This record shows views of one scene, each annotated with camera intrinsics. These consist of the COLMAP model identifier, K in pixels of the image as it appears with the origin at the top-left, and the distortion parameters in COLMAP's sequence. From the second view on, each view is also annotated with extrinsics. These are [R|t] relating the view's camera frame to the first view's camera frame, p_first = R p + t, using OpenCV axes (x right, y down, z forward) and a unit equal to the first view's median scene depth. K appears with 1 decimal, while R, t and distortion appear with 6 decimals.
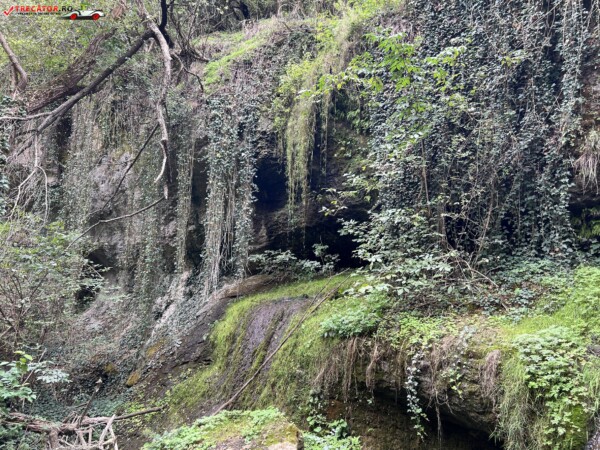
lens RADIAL K [[454.1, 0, 298.2], [0, 454.1, 227.9], [0, 0, 1]] dist [0.052814, -0.055004]
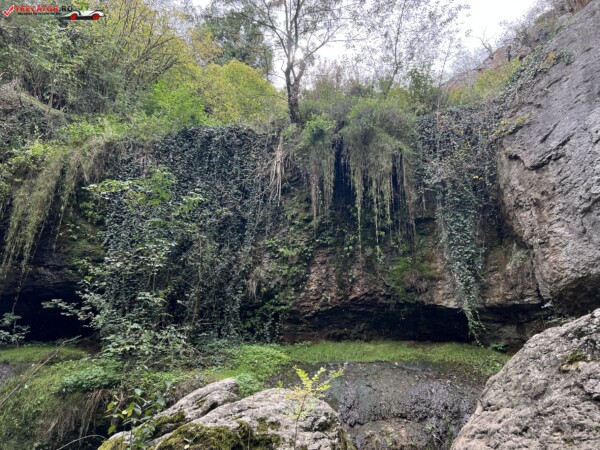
lens RADIAL K [[454.1, 0, 303.8], [0, 454.1, 225.4], [0, 0, 1]] dist [0.052814, -0.055004]
pose [[0.631137, 0.277382, 0.724379, -0.512104], [-0.107331, 0.956120, -0.272605, 0.087608], [-0.768209, 0.094303, 0.633215, -0.241734]]
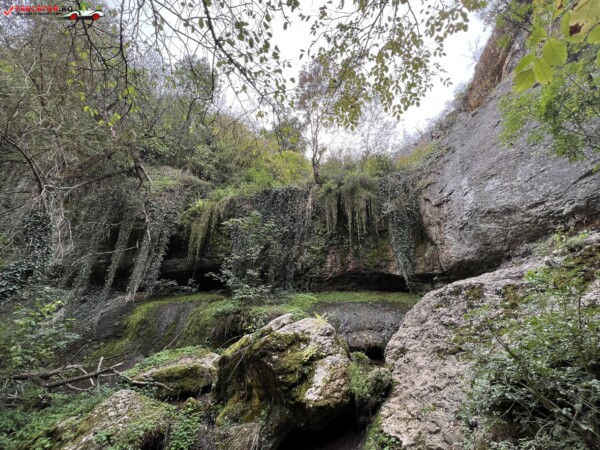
lens RADIAL K [[241.0, 0, 299.3], [0, 241.0, 225.1], [0, 0, 1]] dist [0.000042, 0.000666]
pose [[0.716714, 0.256582, 0.648449, -0.622626], [-0.106211, 0.959168, -0.262136, 0.056018], [-0.689231, 0.119004, 0.714702, -0.362704]]
